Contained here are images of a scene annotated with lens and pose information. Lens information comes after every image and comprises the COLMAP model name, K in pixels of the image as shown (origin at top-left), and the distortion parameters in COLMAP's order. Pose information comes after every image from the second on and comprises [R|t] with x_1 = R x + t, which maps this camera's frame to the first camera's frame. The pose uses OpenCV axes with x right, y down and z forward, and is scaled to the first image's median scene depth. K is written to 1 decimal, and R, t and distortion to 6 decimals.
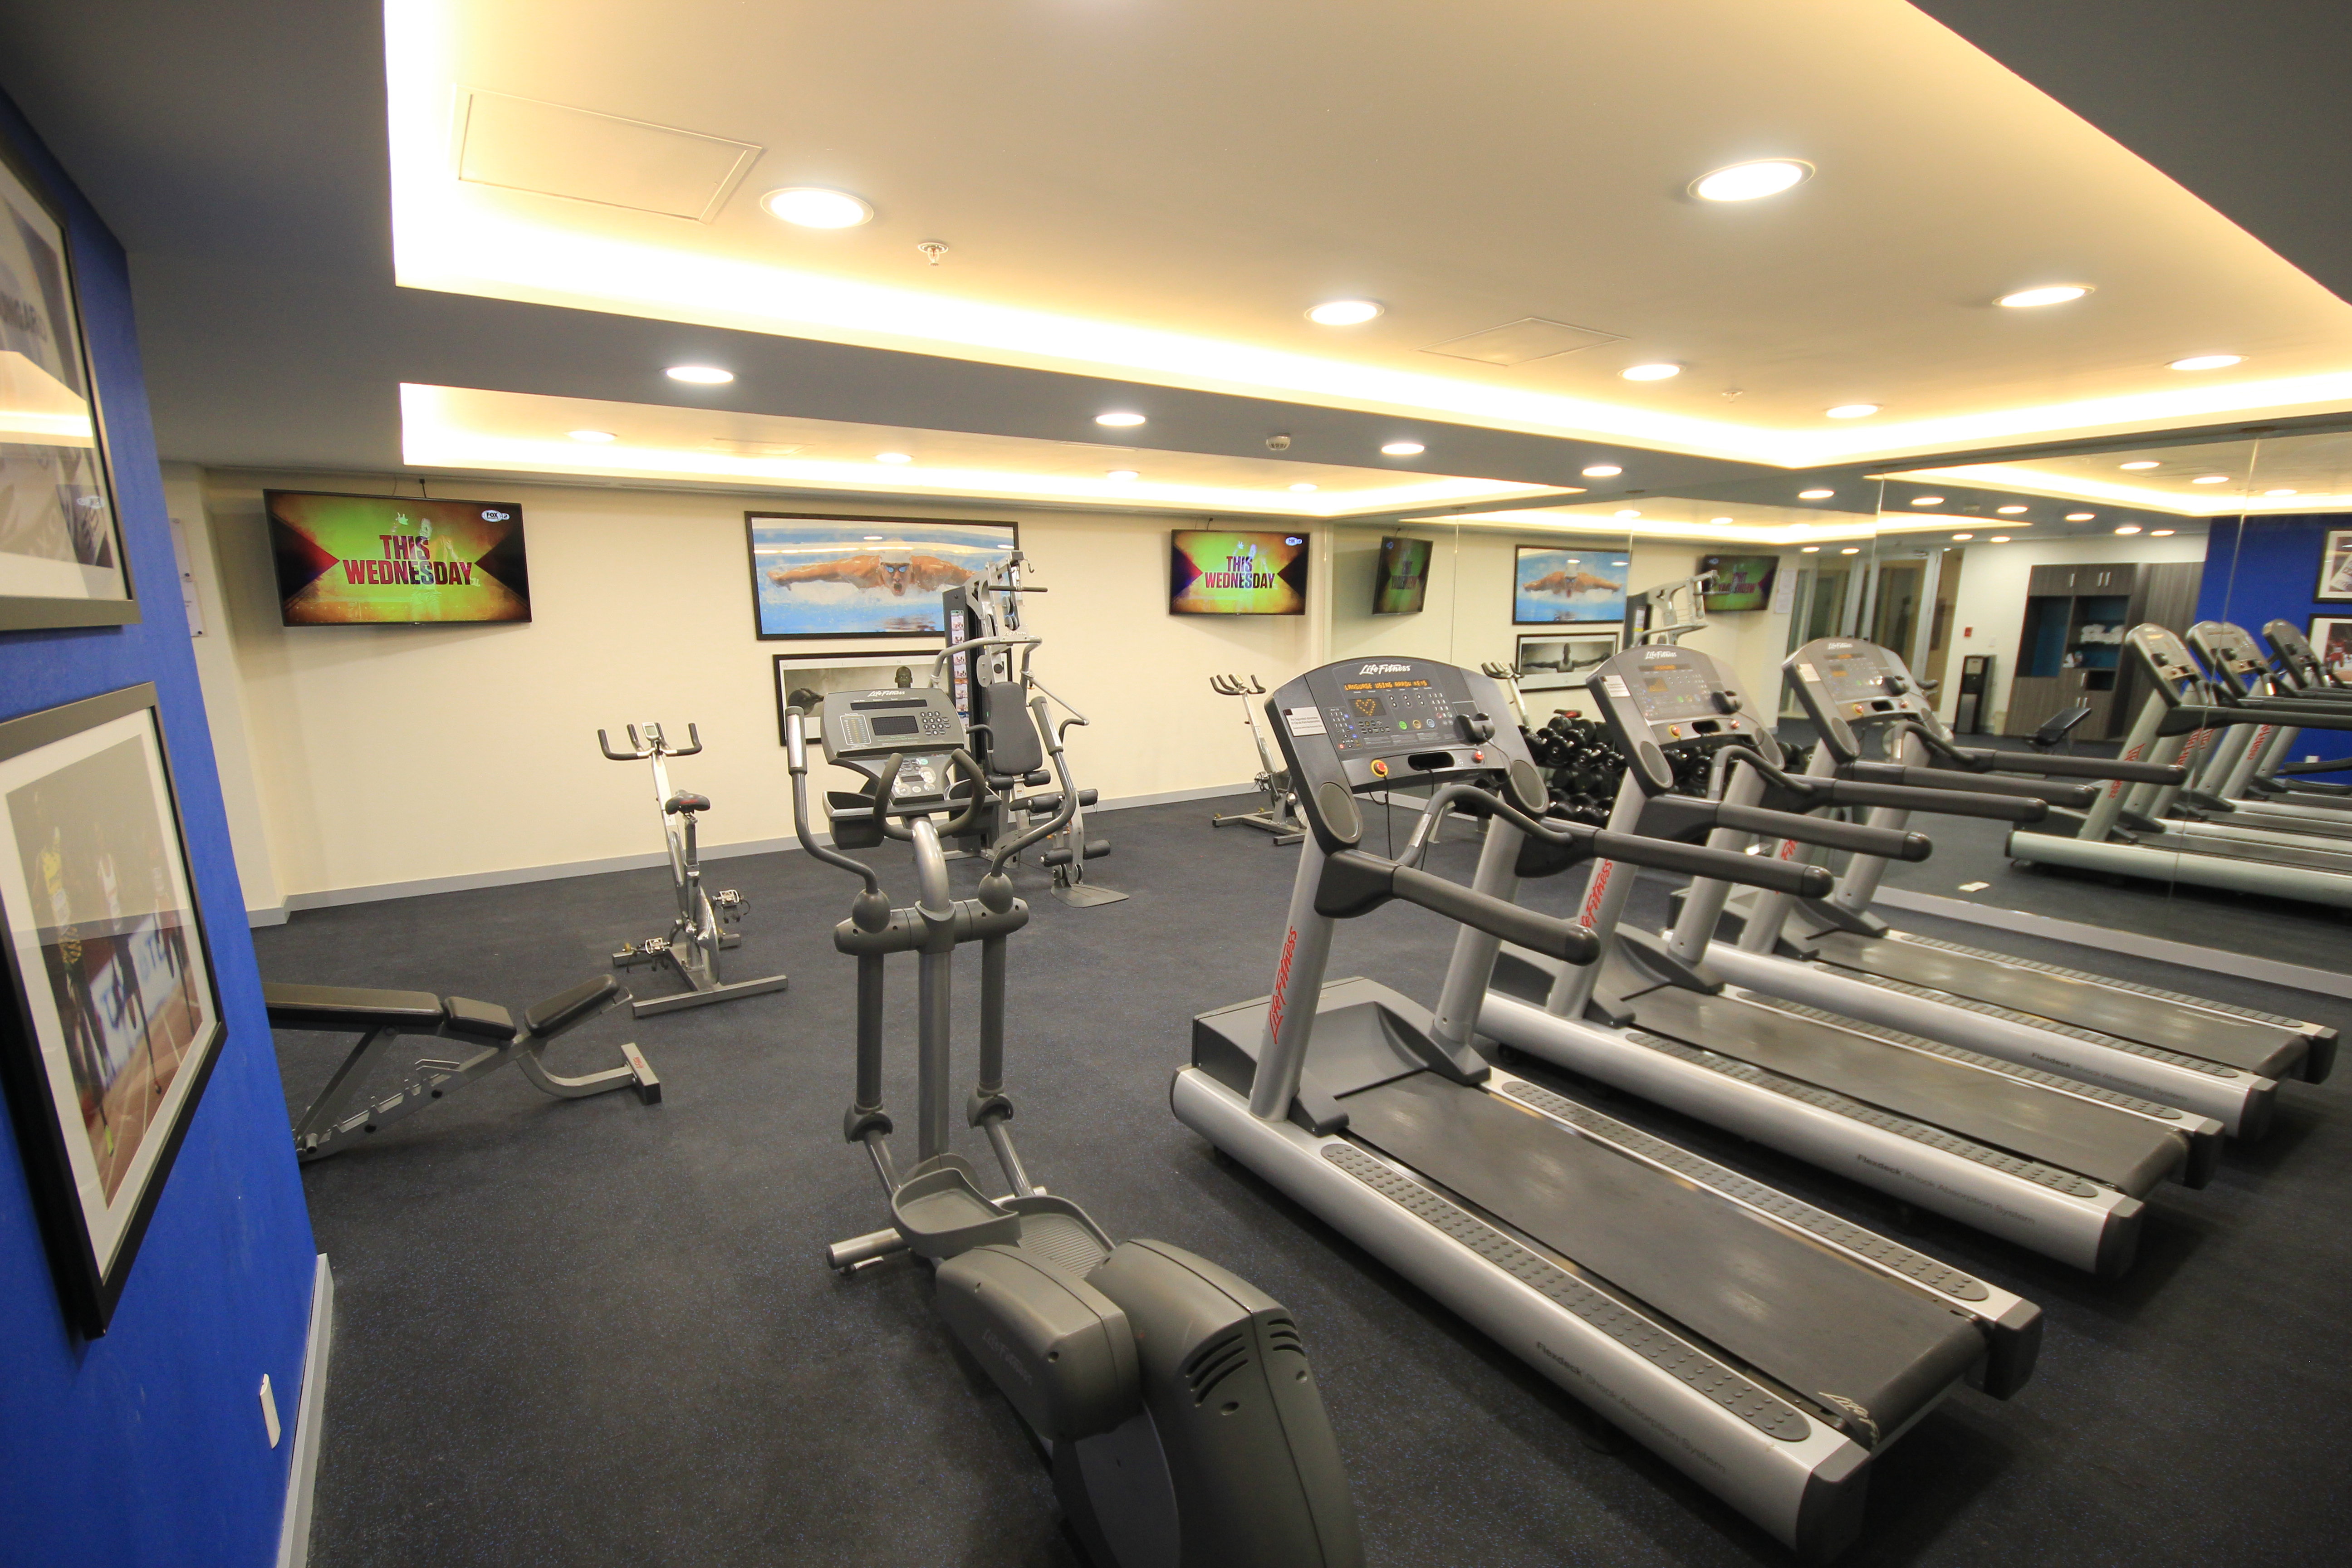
lens RADIAL K [[1109.6, 0, 1188.5], [0, 1109.6, 858.9], [0, 0, 1]] dist [0.002220, 0.000422]
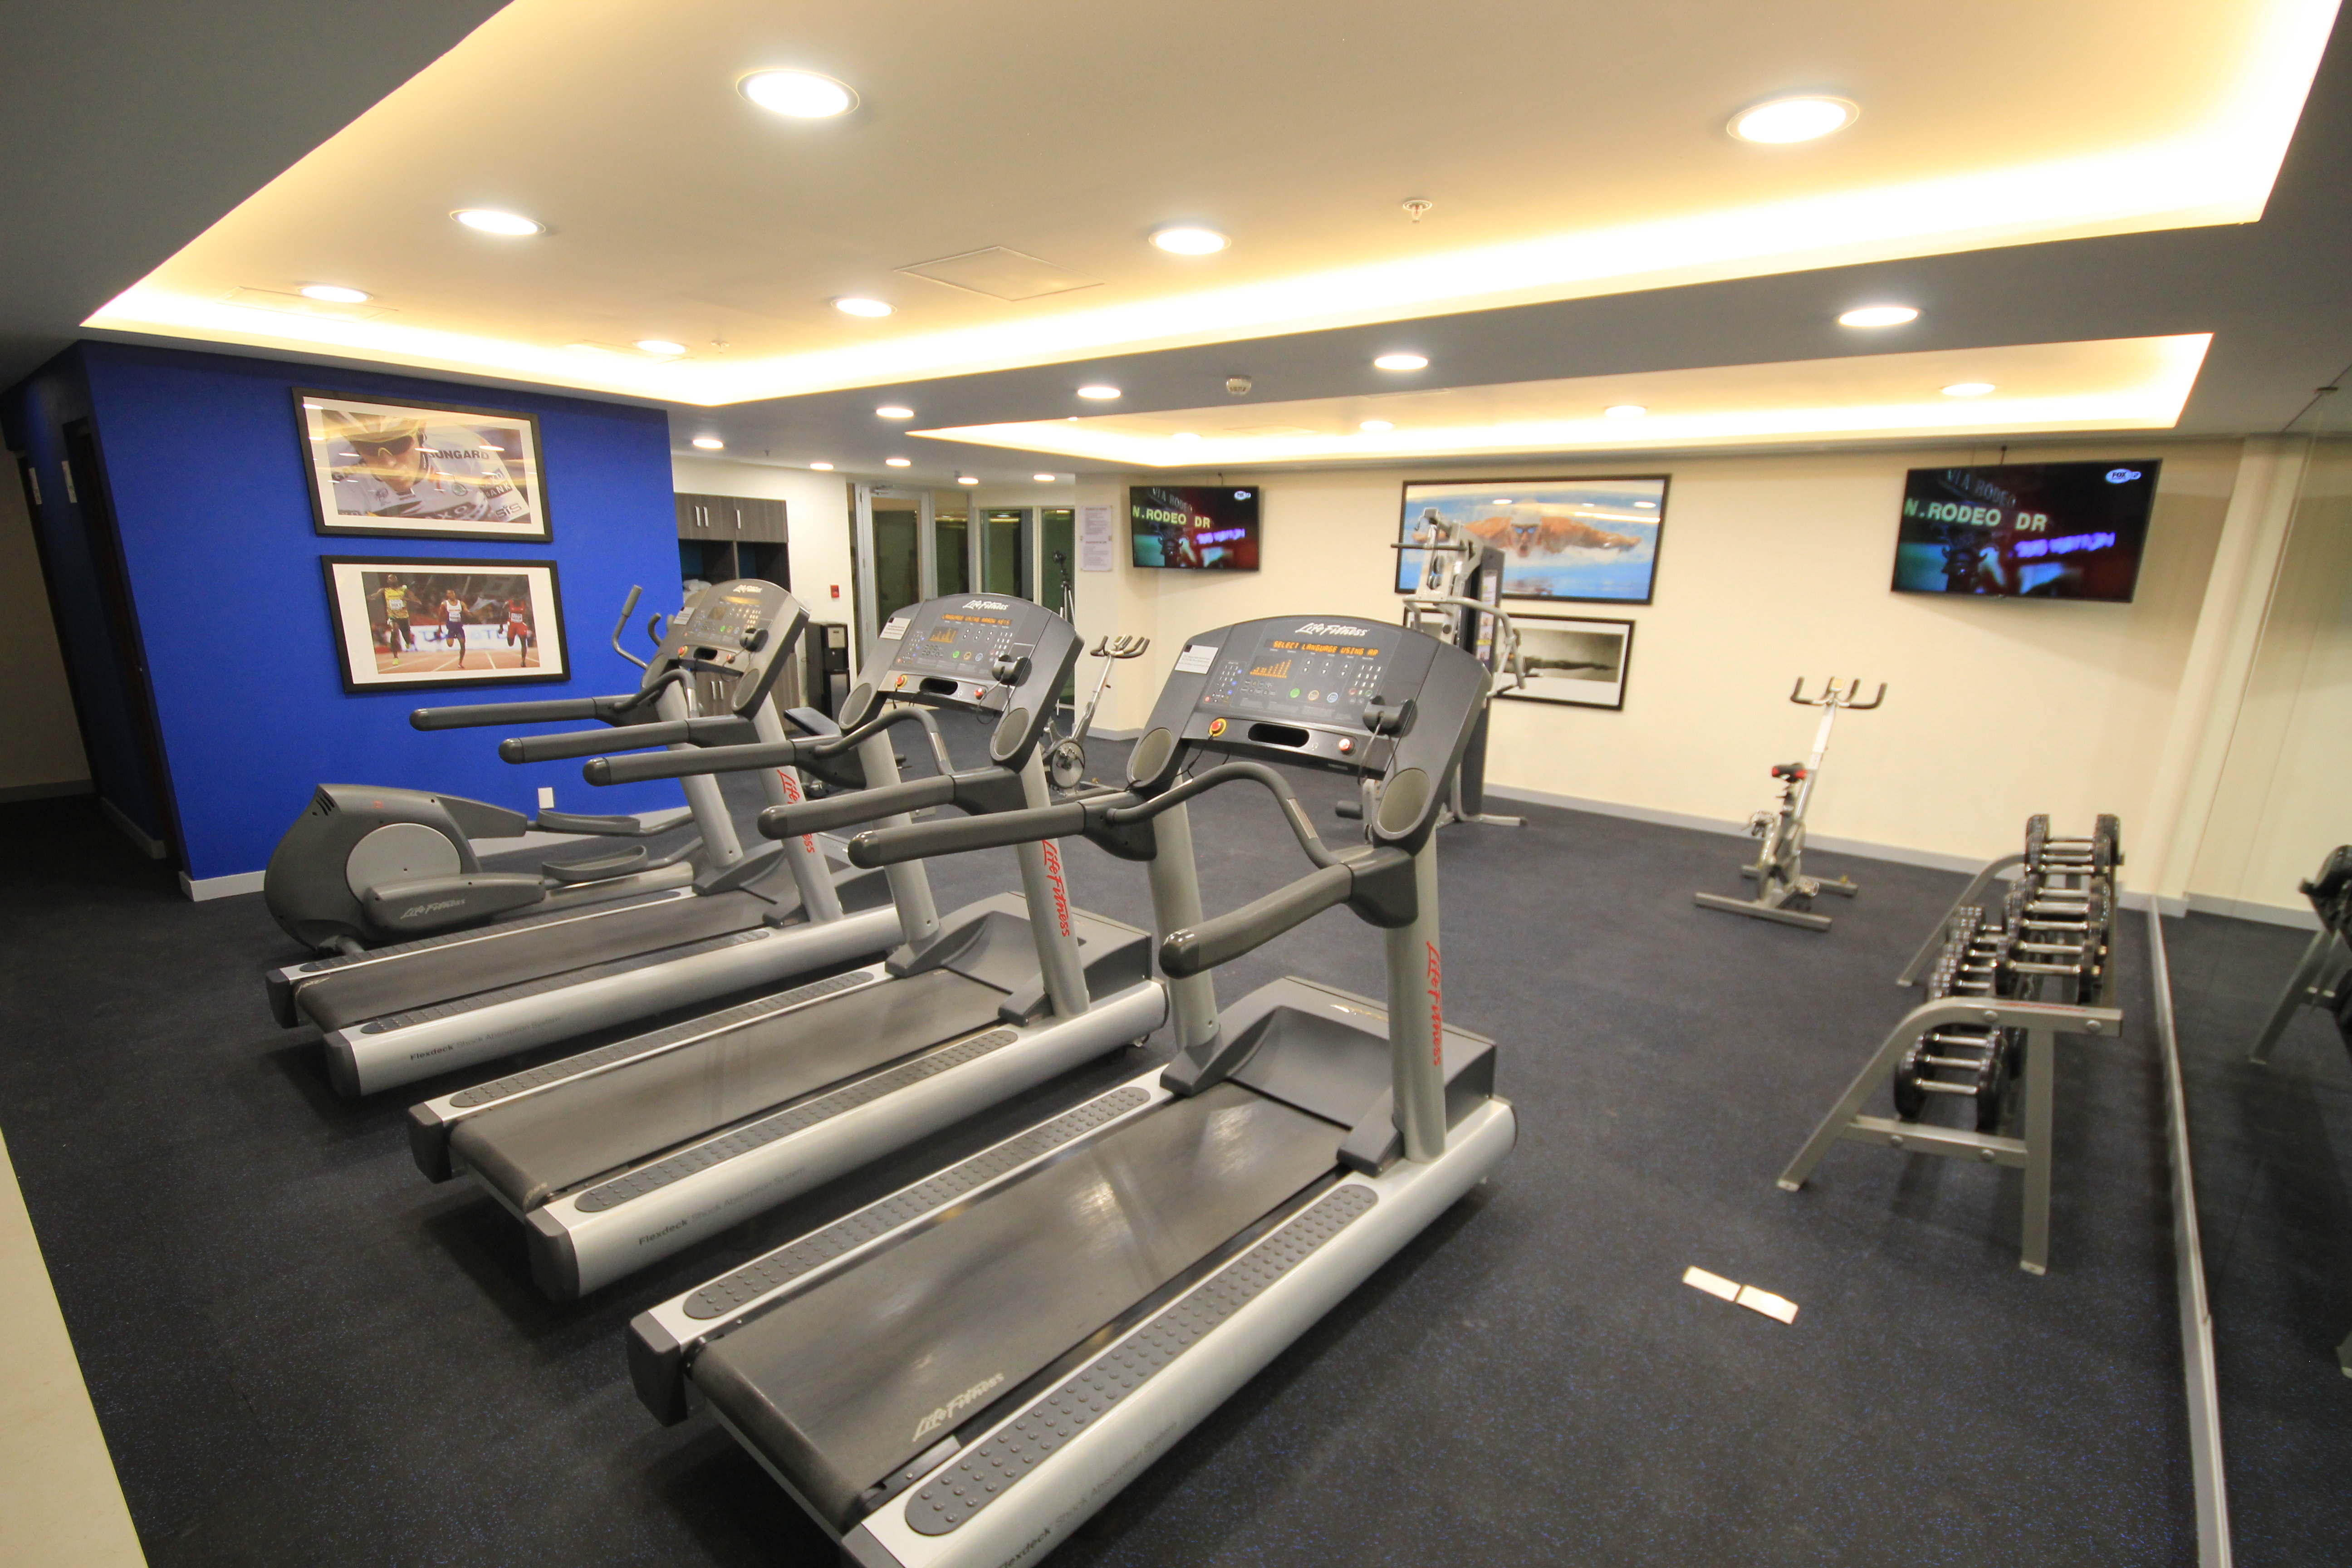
lens RADIAL K [[1109.6, 0, 1188.5], [0, 1109.6, 858.9], [0, 0, 1]] dist [0.002220, 0.000422]
pose [[0.263205, 0.263998, -0.927916, 0.778312], [-0.242906, 0.948978, 0.201090, -0.127908], [0.933659, 0.172468, 0.313903, 0.539120]]
